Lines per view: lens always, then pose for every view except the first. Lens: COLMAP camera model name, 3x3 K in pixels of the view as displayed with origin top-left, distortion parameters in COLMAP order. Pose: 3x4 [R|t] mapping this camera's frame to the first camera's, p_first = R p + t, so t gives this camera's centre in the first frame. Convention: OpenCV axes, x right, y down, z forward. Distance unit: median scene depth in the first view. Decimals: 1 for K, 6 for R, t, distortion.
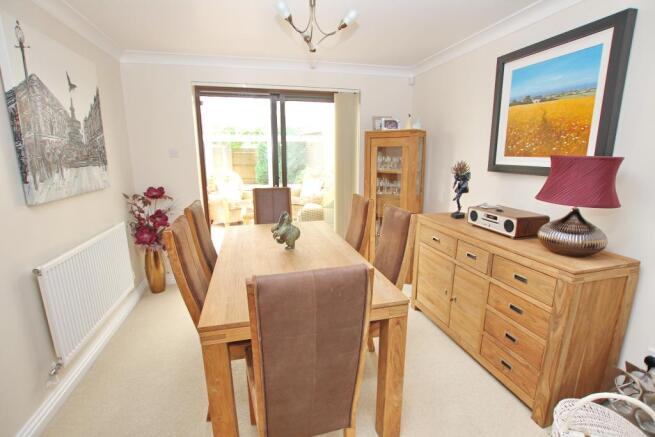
lens RADIAL K [[303.4, 0, 327.0], [0, 303.4, 219.7], [0, 0, 1]] dist [-0.031622, 0.004996]
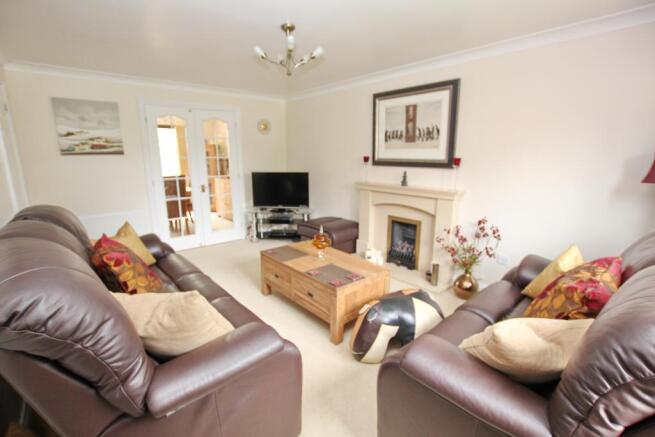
lens RADIAL K [[303.4, 0, 327.0], [0, 303.4, 219.7], [0, 0, 1]] dist [-0.031622, 0.004996]
pose [[0.891479, -0.092200, 0.443581, -0.025161], [0.094118, 0.995403, 0.017747, 0.480819], [-0.443178, 0.025928, 0.896058, -2.157357]]
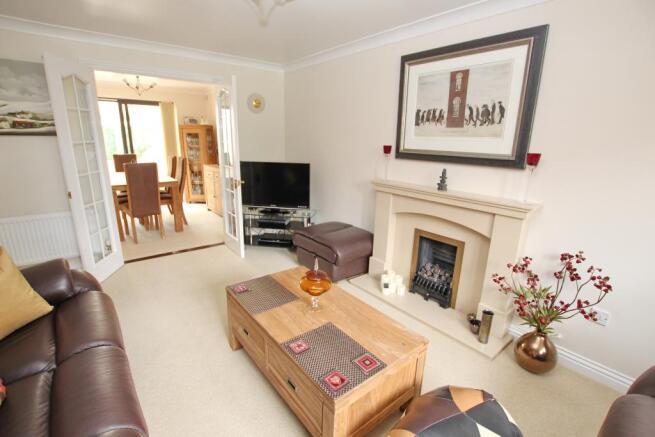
lens RADIAL K [[303.4, 0, 327.0], [0, 303.4, 219.7], [0, 0, 1]] dist [-0.031622, 0.004996]
pose [[0.908129, -0.085586, 0.409849, 0.231393], [0.065066, 0.995840, 0.063783, 0.372952], [-0.413603, -0.031256, 0.909921, -1.724485]]
